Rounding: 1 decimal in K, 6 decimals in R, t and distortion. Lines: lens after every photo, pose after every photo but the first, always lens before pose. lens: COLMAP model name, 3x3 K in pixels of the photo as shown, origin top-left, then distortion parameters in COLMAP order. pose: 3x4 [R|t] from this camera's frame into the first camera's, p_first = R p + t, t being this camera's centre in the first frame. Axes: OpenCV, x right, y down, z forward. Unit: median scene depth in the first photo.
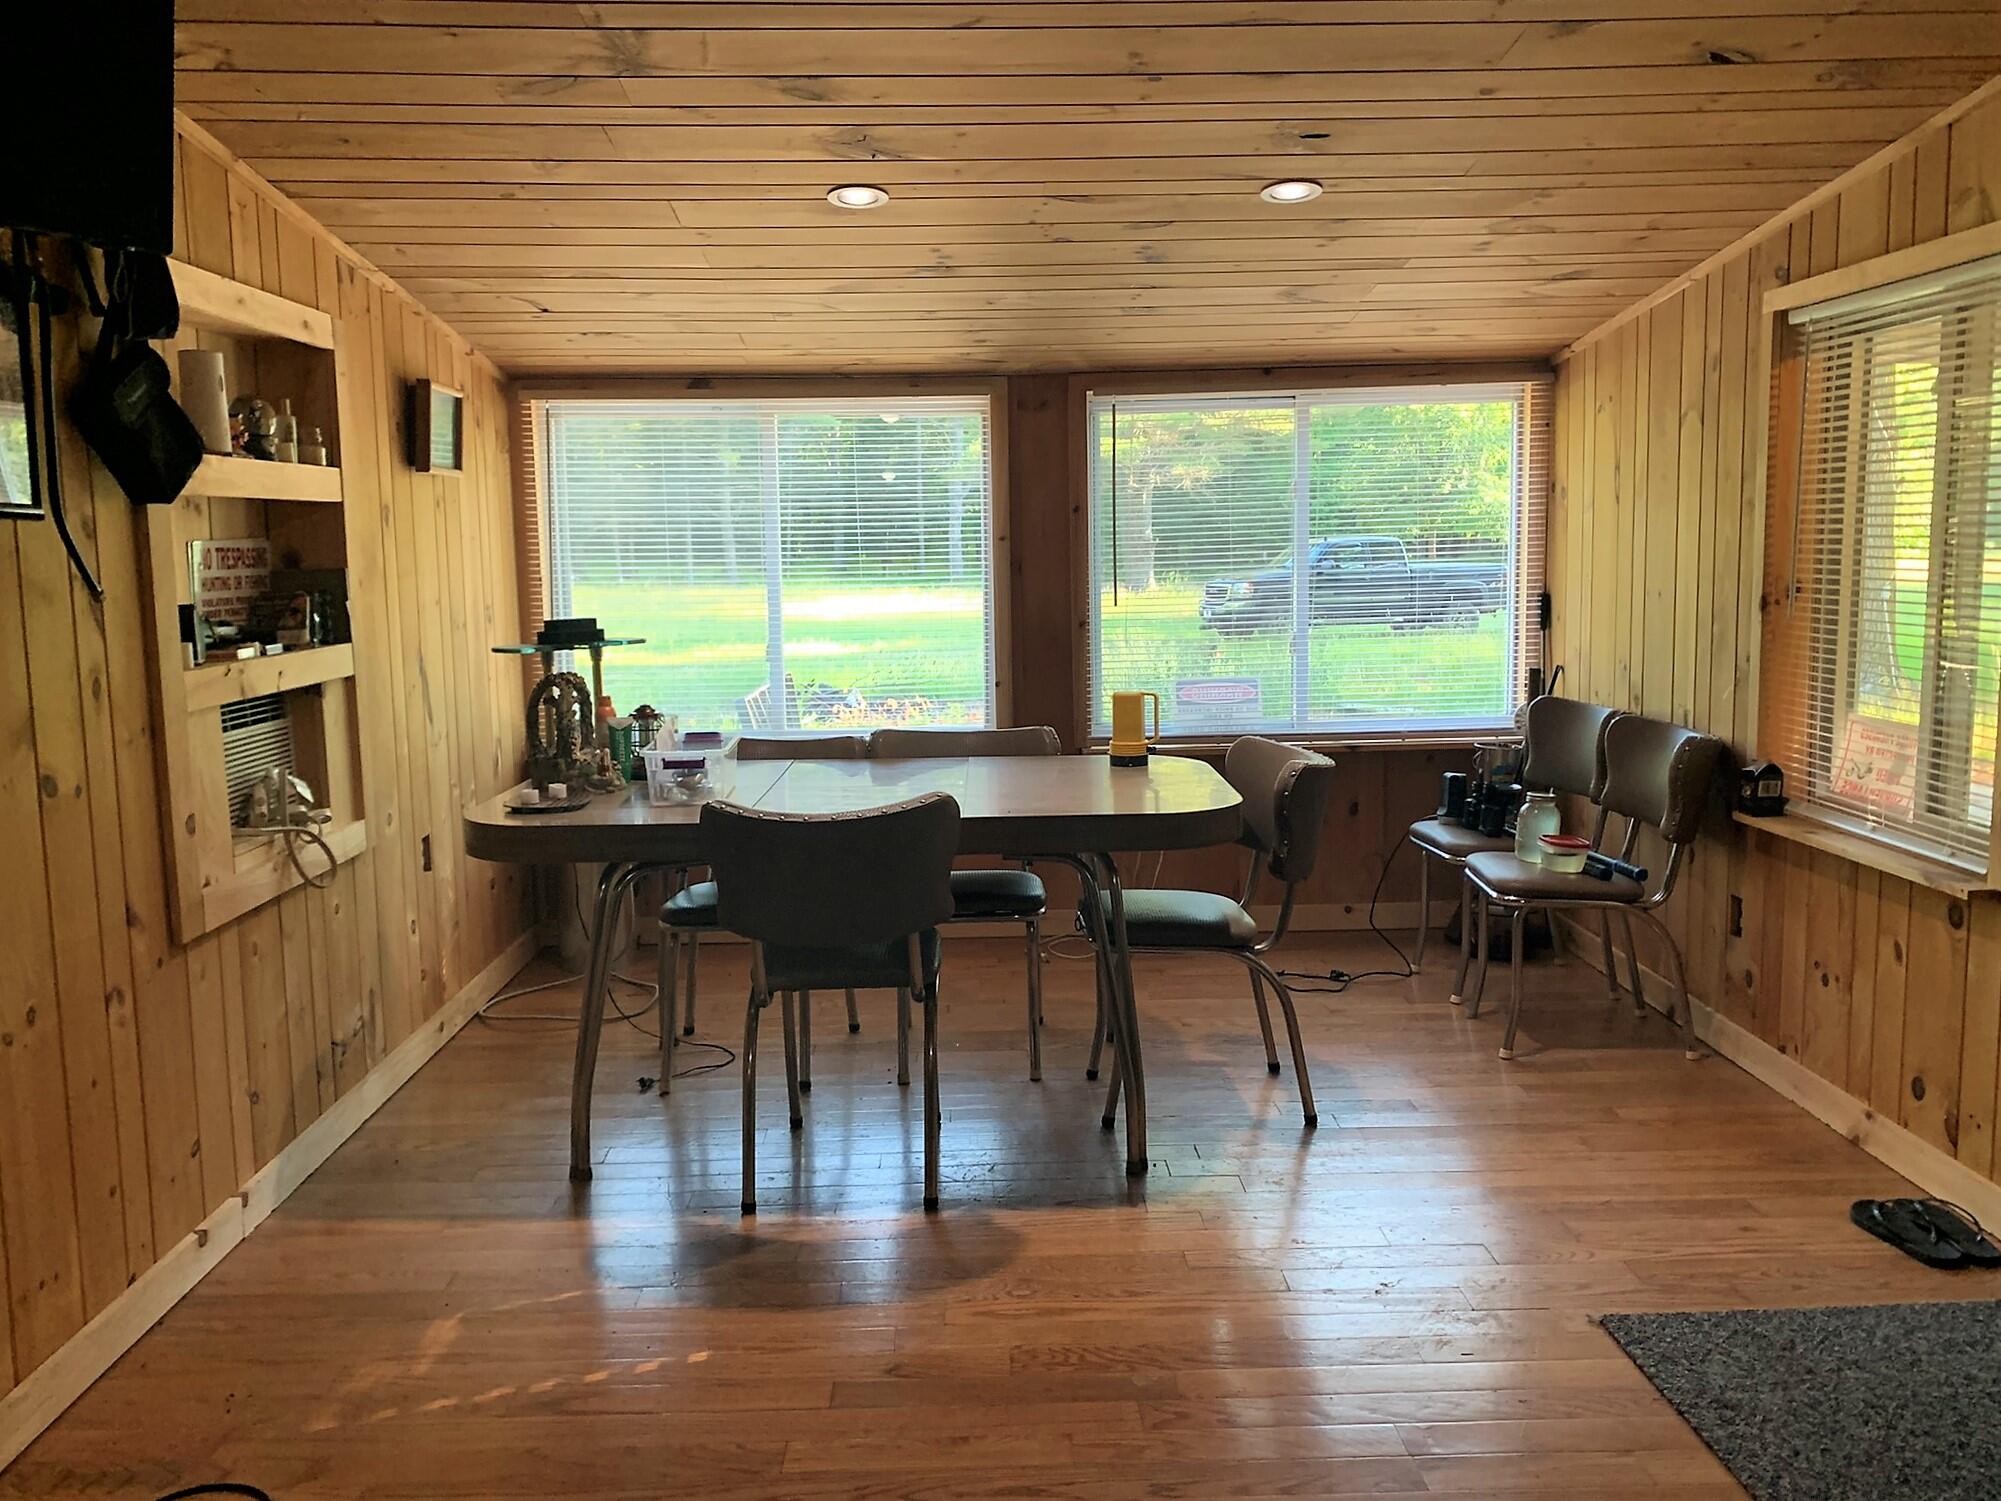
lens RADIAL K [[1531.5, 0, 997.9], [0, 1531.5, 745.5], [0, 0, 1]] dist [0.006791, 0.006315]
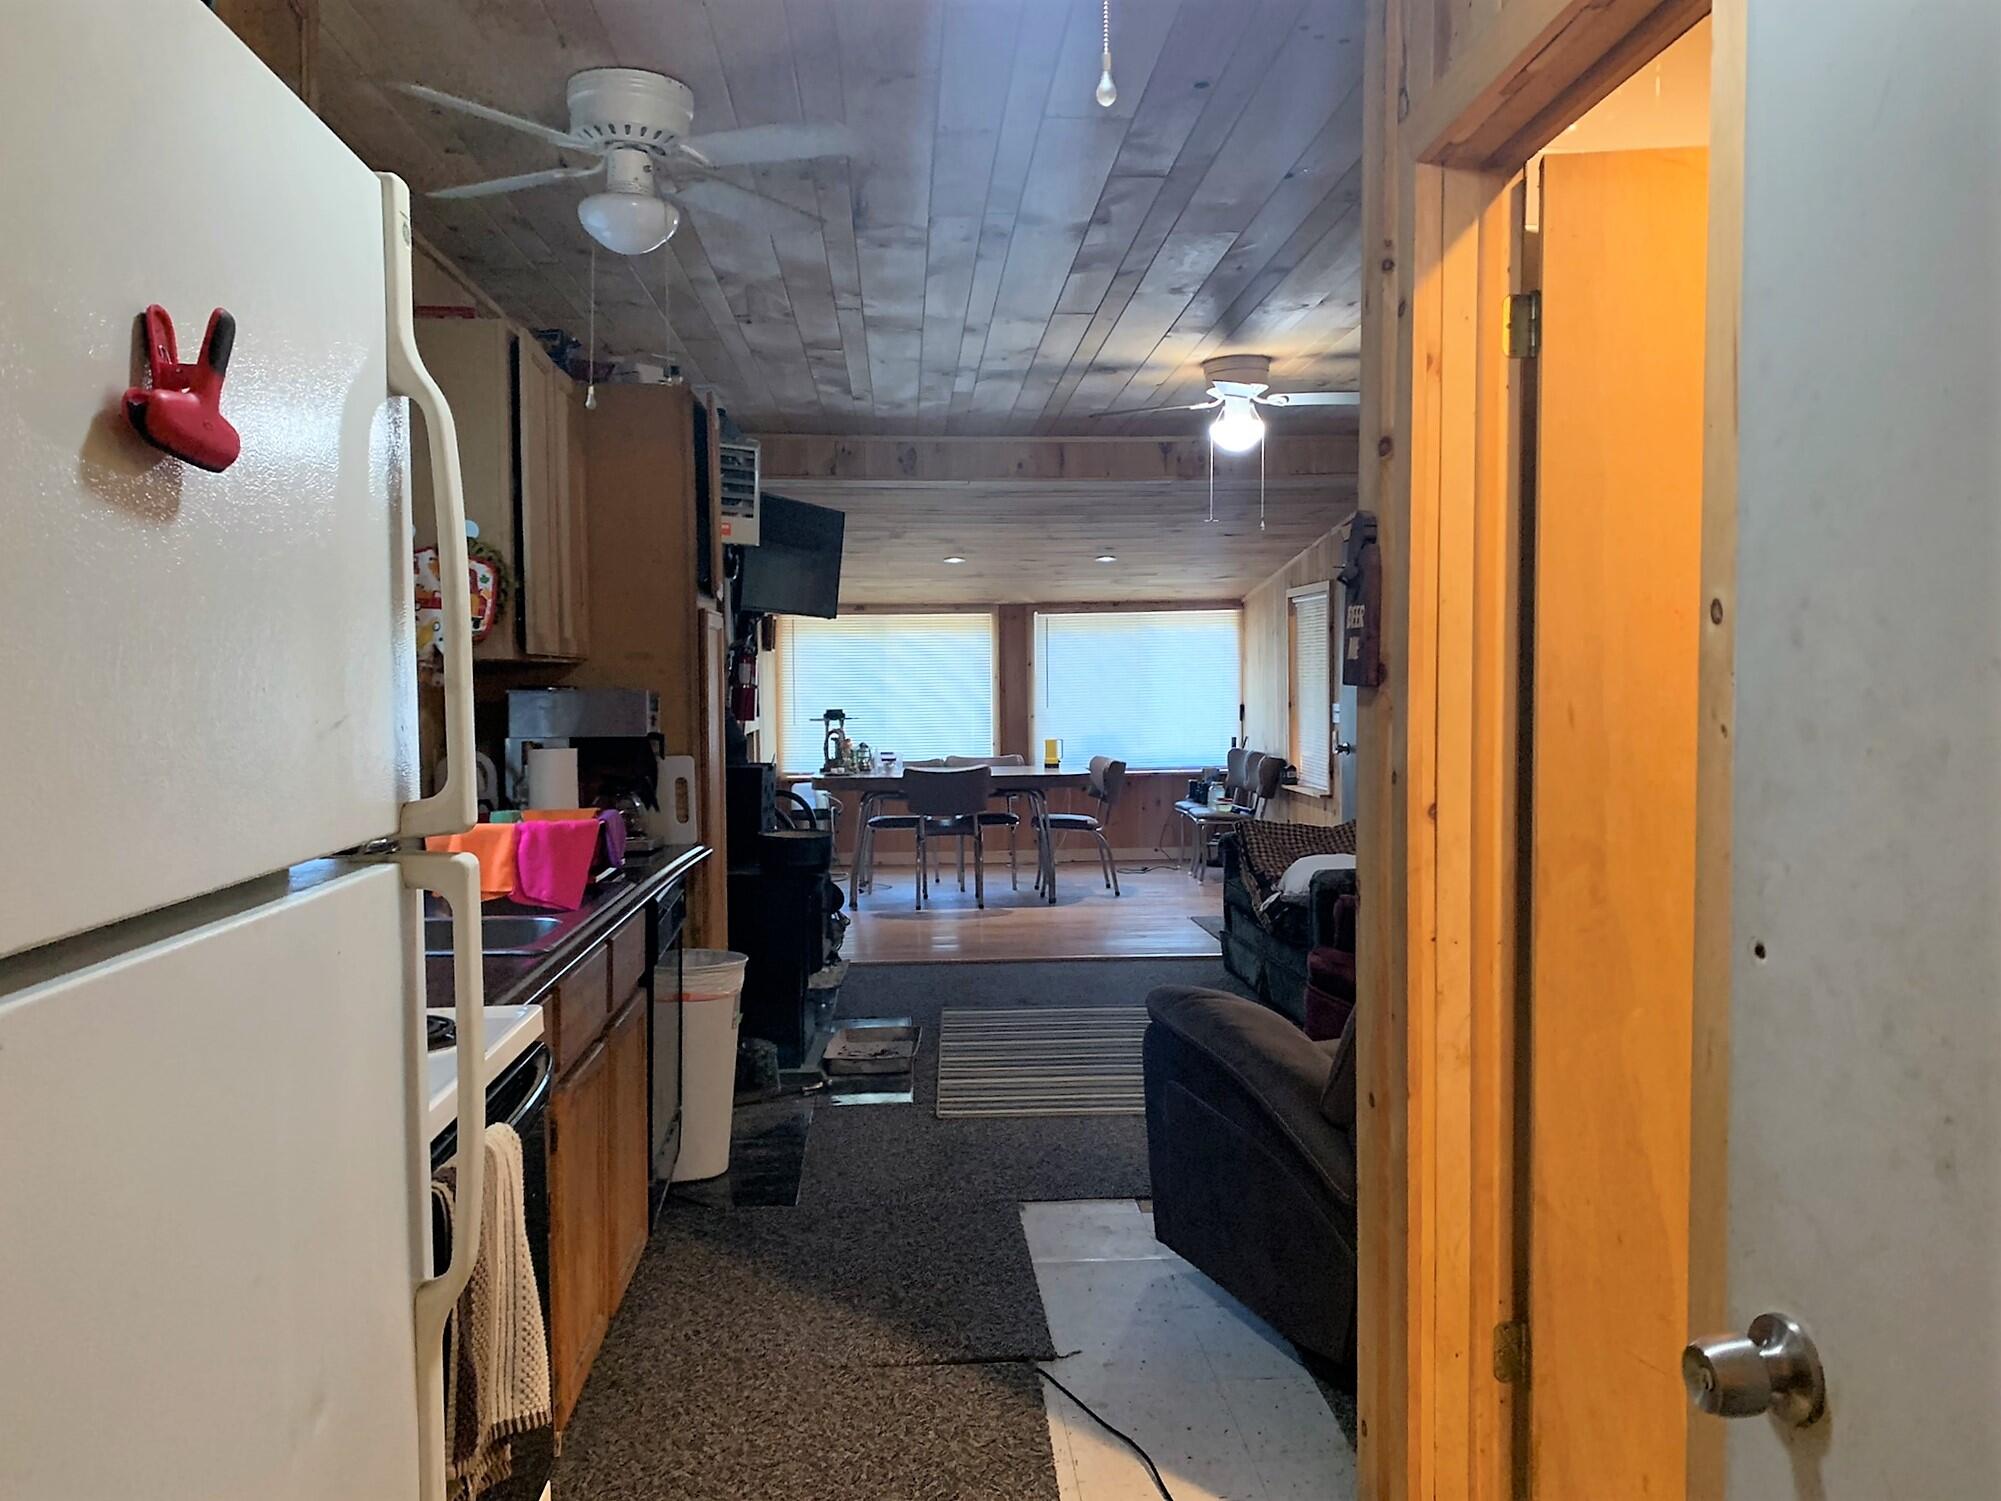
lens RADIAL K [[1531.5, 0, 1000.0], [0, 1531.5, 748.3], [0, 0, 1]] dist [0.006791, 0.006315]
pose [[0.999269, 0.003822, 0.038034, -0.096828], [-0.000798, 0.996859, -0.079196, 0.184595], [-0.038217, 0.079108, 0.996133, -1.546572]]
